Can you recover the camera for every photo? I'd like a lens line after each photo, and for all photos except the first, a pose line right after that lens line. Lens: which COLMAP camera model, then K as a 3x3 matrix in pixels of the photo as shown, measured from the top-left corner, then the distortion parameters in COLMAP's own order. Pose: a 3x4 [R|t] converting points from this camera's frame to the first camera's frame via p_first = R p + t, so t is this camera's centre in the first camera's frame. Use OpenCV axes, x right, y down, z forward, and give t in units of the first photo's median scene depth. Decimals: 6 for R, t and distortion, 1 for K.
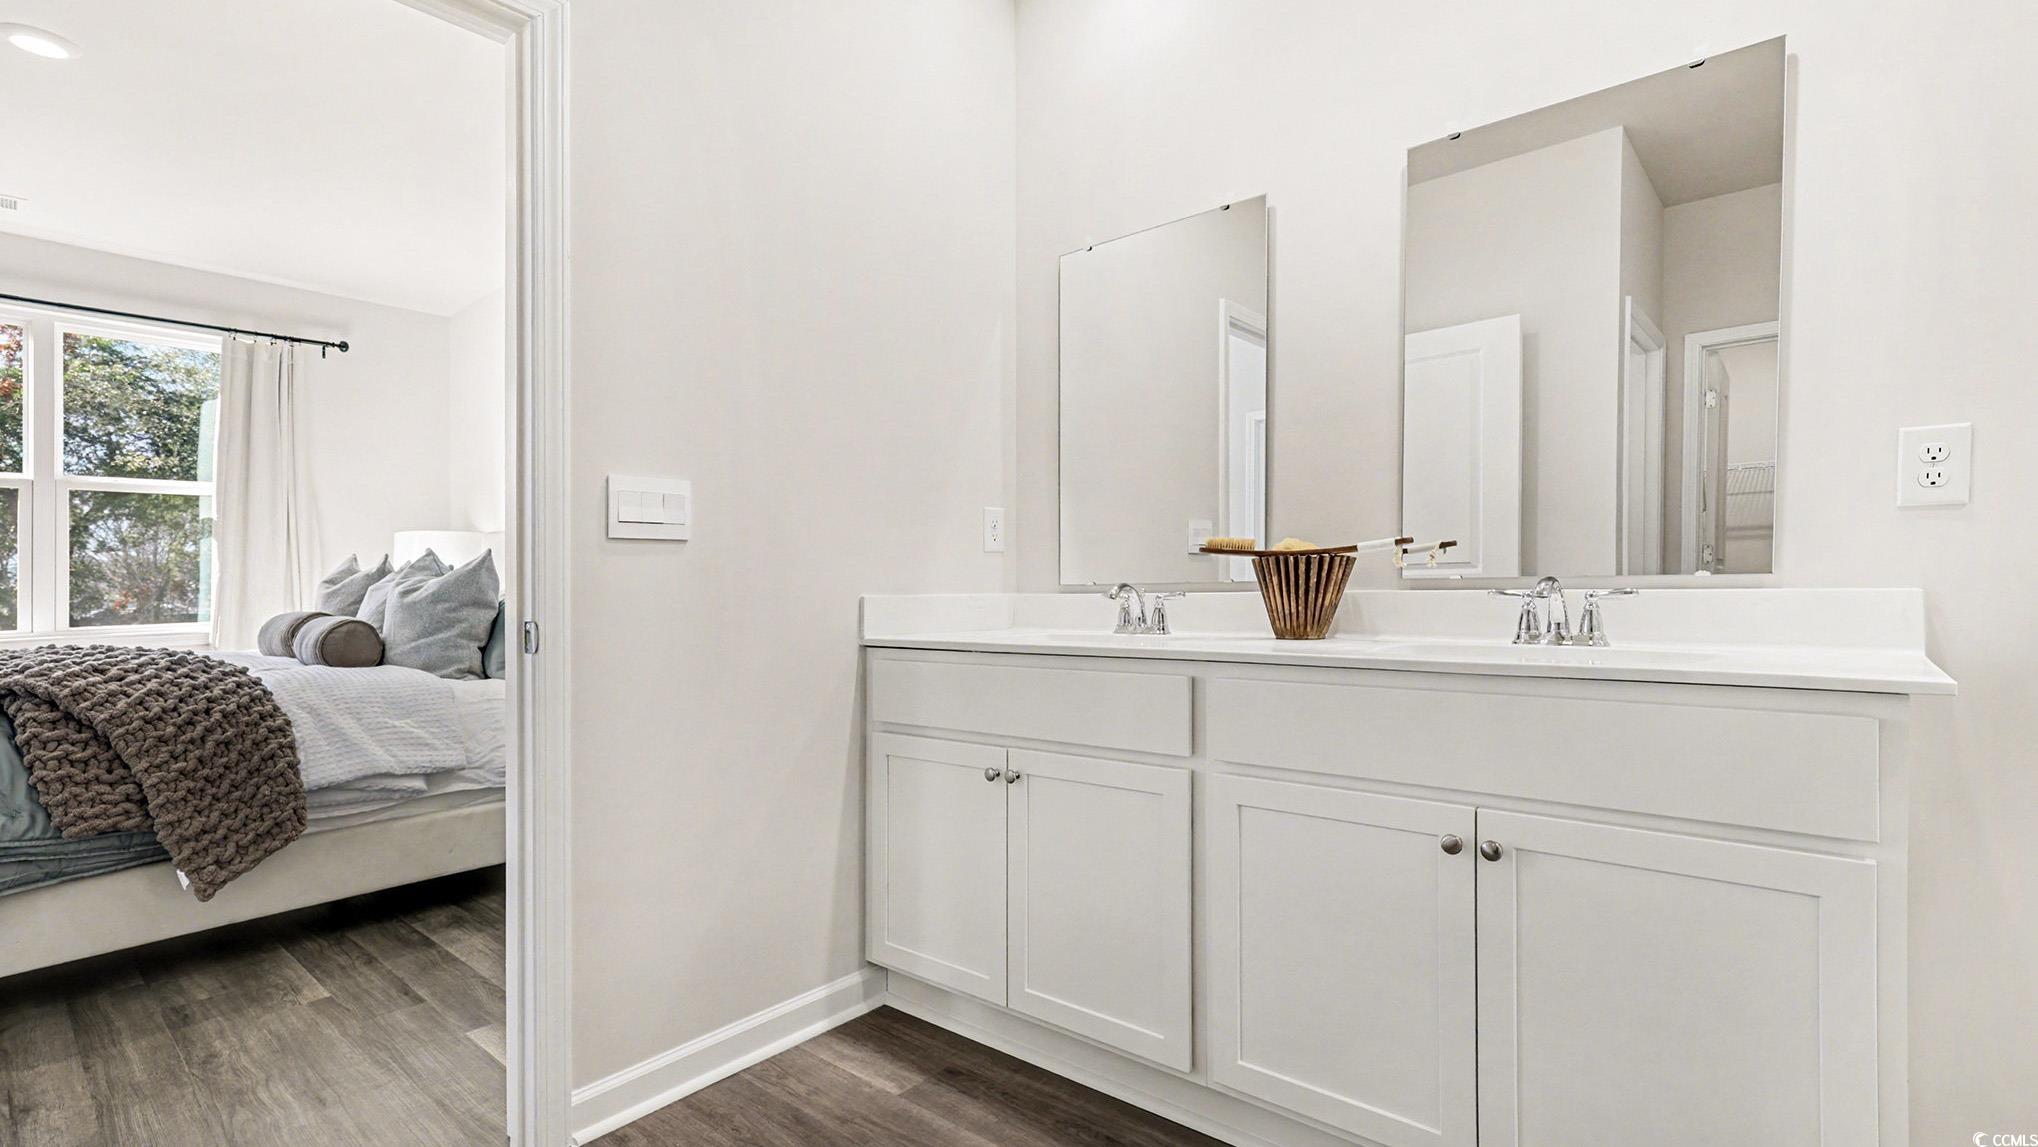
lens RADIAL K [[933.7, 0, 1062.7], [0, 933.7, 580.9], [0, 0, 1]] dist [0.006255, 0.000919]
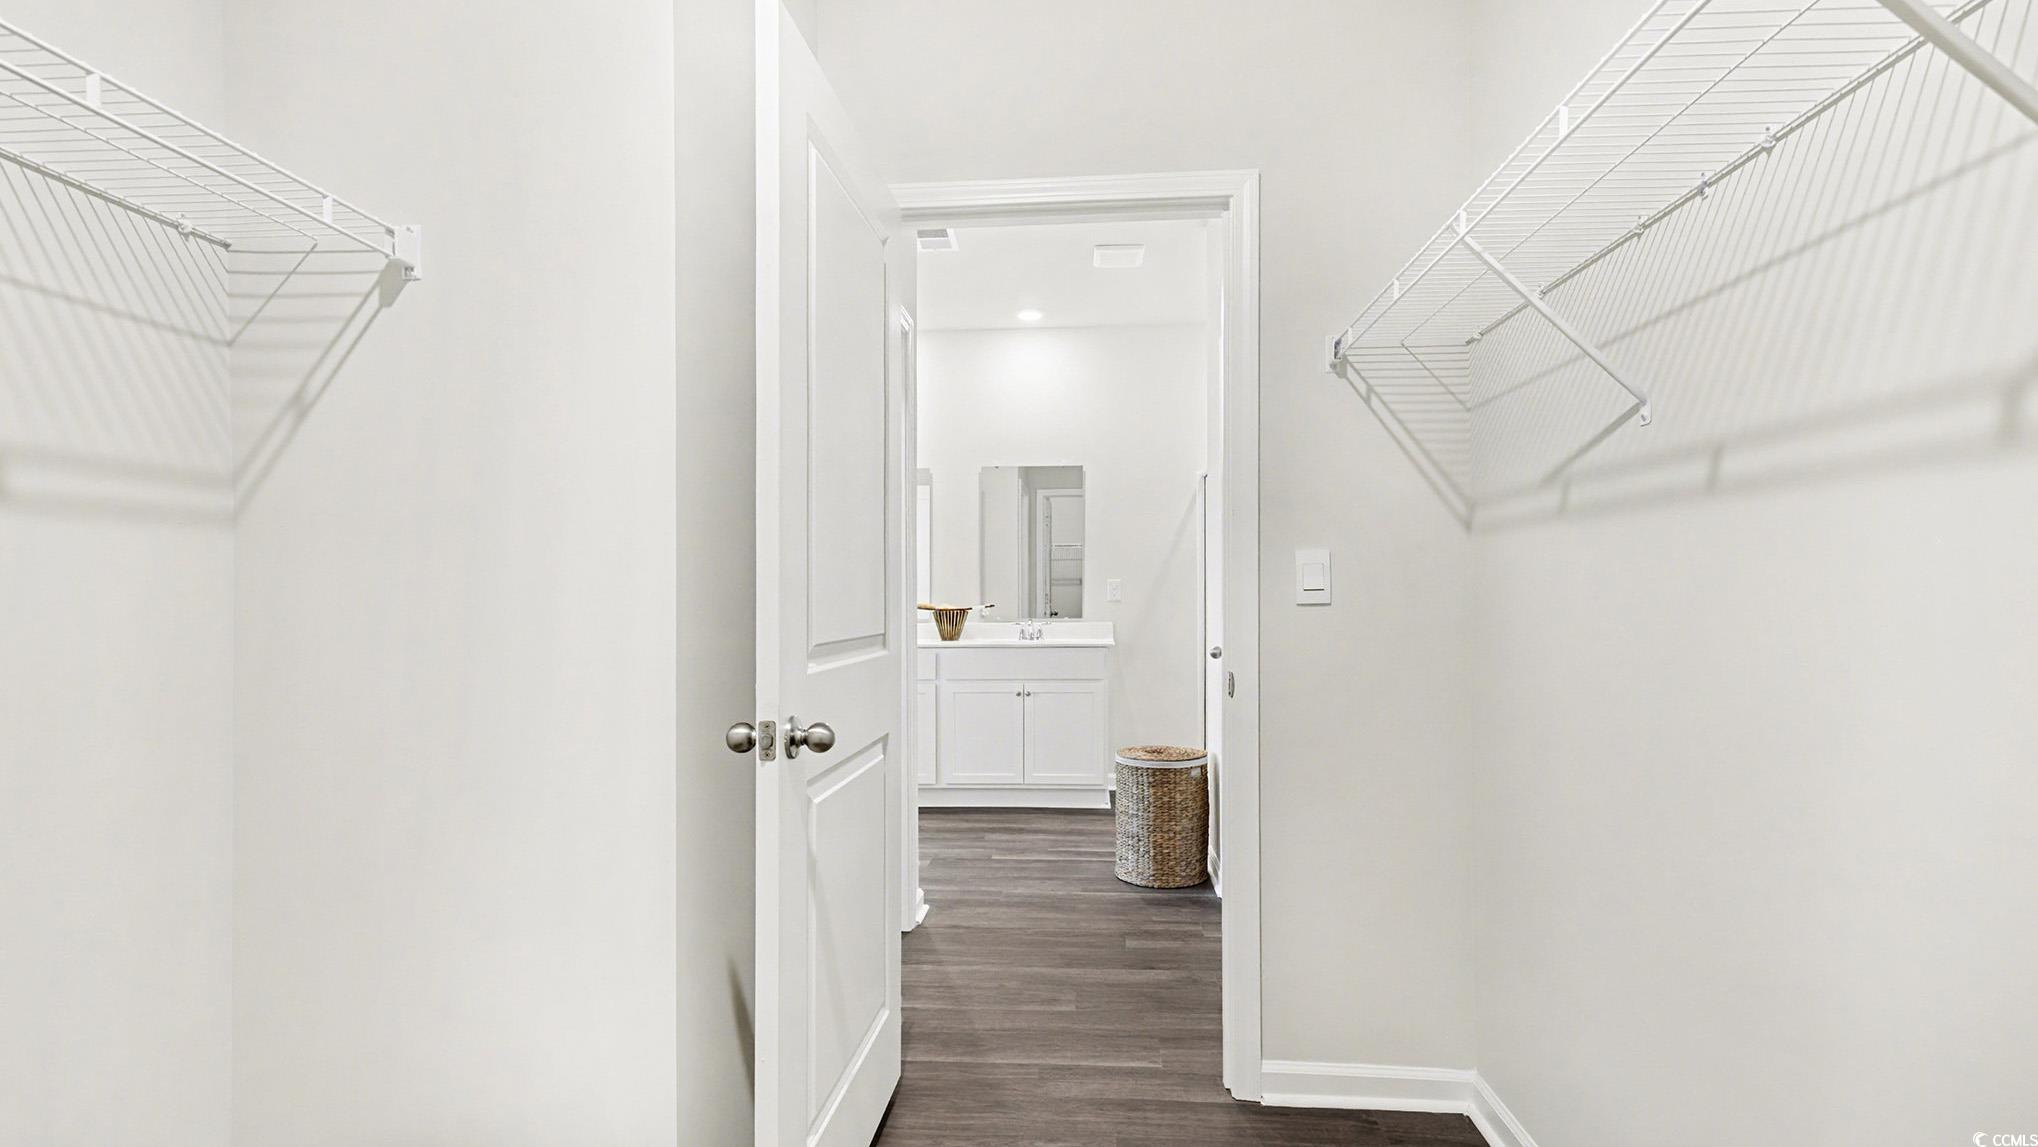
lens RADIAL K [[933.7, 0, 1017.9], [0, 933.7, 583.7], [0, 0, 1]] dist [0.006255, 0.000919]
pose [[0.814573, 0.004855, 0.580041, -1.355396], [-0.004309, 0.999988, -0.002318, -0.114826], [-0.580045, -0.000611, 0.814584, -1.580872]]
